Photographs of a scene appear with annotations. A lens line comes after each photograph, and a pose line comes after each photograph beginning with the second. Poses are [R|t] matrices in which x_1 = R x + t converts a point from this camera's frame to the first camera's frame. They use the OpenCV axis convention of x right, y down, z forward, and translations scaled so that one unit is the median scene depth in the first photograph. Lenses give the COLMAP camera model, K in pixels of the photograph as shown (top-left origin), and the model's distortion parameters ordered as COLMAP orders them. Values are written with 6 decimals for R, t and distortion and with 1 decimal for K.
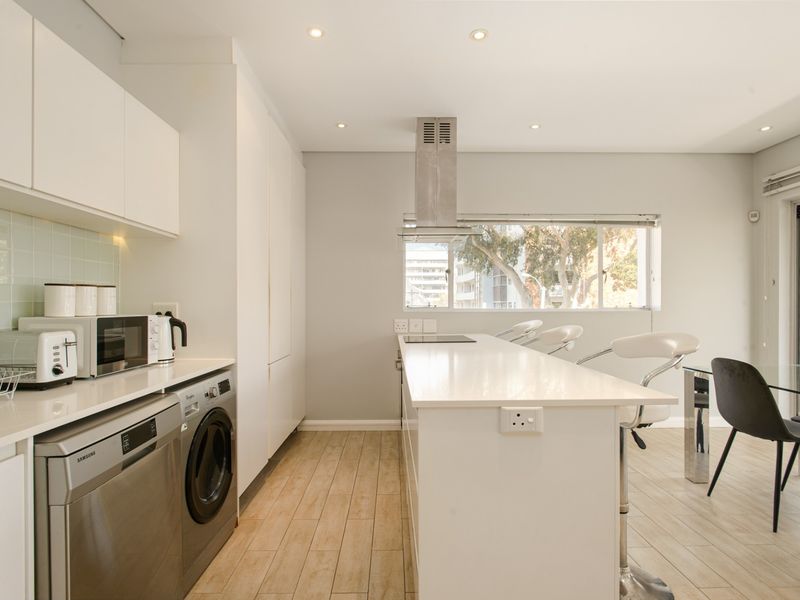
lens RADIAL K [[434.5, 0, 397.3], [0, 434.5, 303.7], [0, 0, 1]] dist [0.000267, 0.000339]
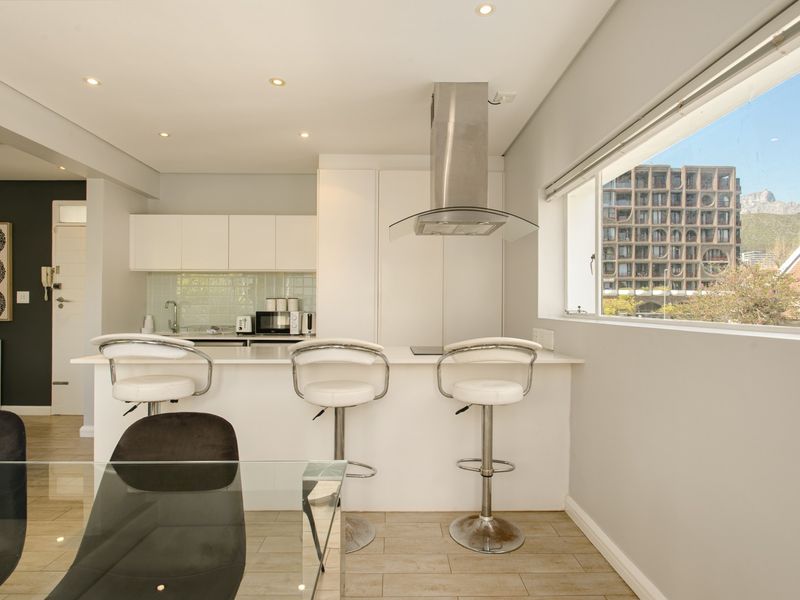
lens RADIAL K [[434.5, 0, 397.3], [0, 434.5, 303.7], [0, 0, 1]] dist [0.000267, 0.000339]
pose [[-0.001890, -0.001632, -0.999997, 0.838886], [-0.004170, 0.999990, -0.001624, -0.005364], [0.999990, 0.004167, -0.001897, 0.807479]]
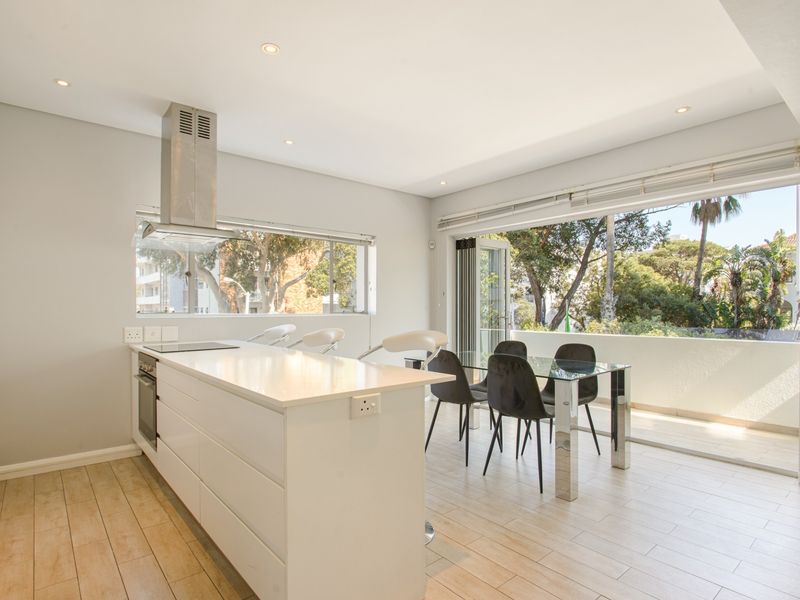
lens RADIAL K [[443.6, 0, 390.5], [0, 443.6, 308.3], [0, 0, 1]] dist [0.000372, -0.000772]
pose [[0.781975, 0.002832, 0.623303, -0.149930], [-0.001852, 0.999996, -0.002220, 0.000191], [-0.623307, 0.000582, 0.781977, -0.001106]]
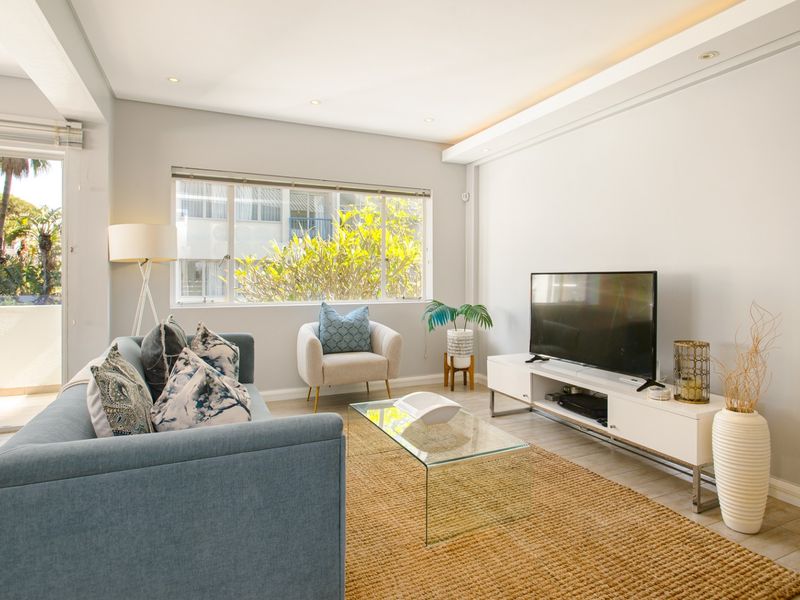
lens RADIAL K [[476.1, 0, 439.4], [0, 476.1, 276.4], [0, 0, 1]] dist [-0.001401, -0.002062]
pose [[-0.430383, -0.002385, 0.902643, -0.259267], [-0.000291, 0.999997, 0.002503, 0.000622], [-0.902646, 0.000814, -0.430383, -0.111512]]
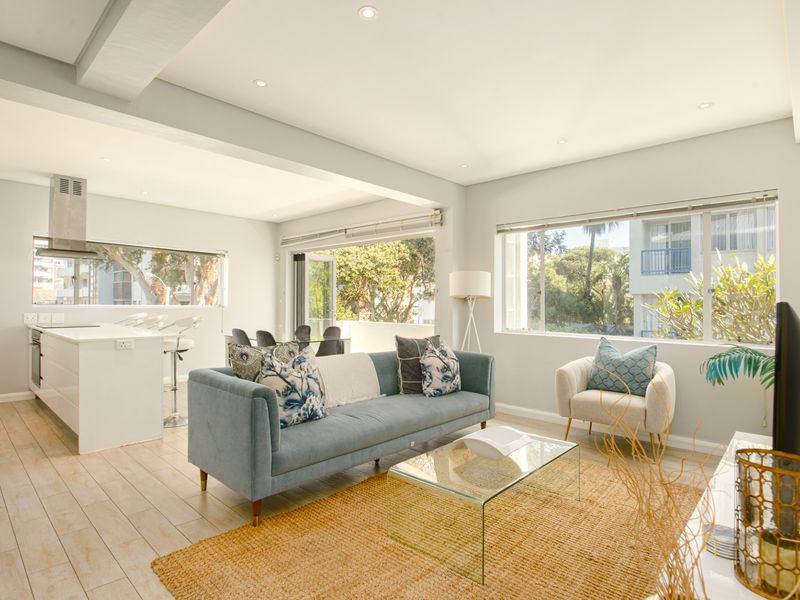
lens RADIAL K [[452.3, 0, 408.6], [0, 452.3, 305.1], [0, 0, 1]] dist [-0.003288, -0.001214]
pose [[0.698934, 0.010398, 0.715110, -0.175498], [-0.013258, 0.999911, -0.001581, -0.000381], [-0.715063, -0.008376, 0.699010, -0.798035]]
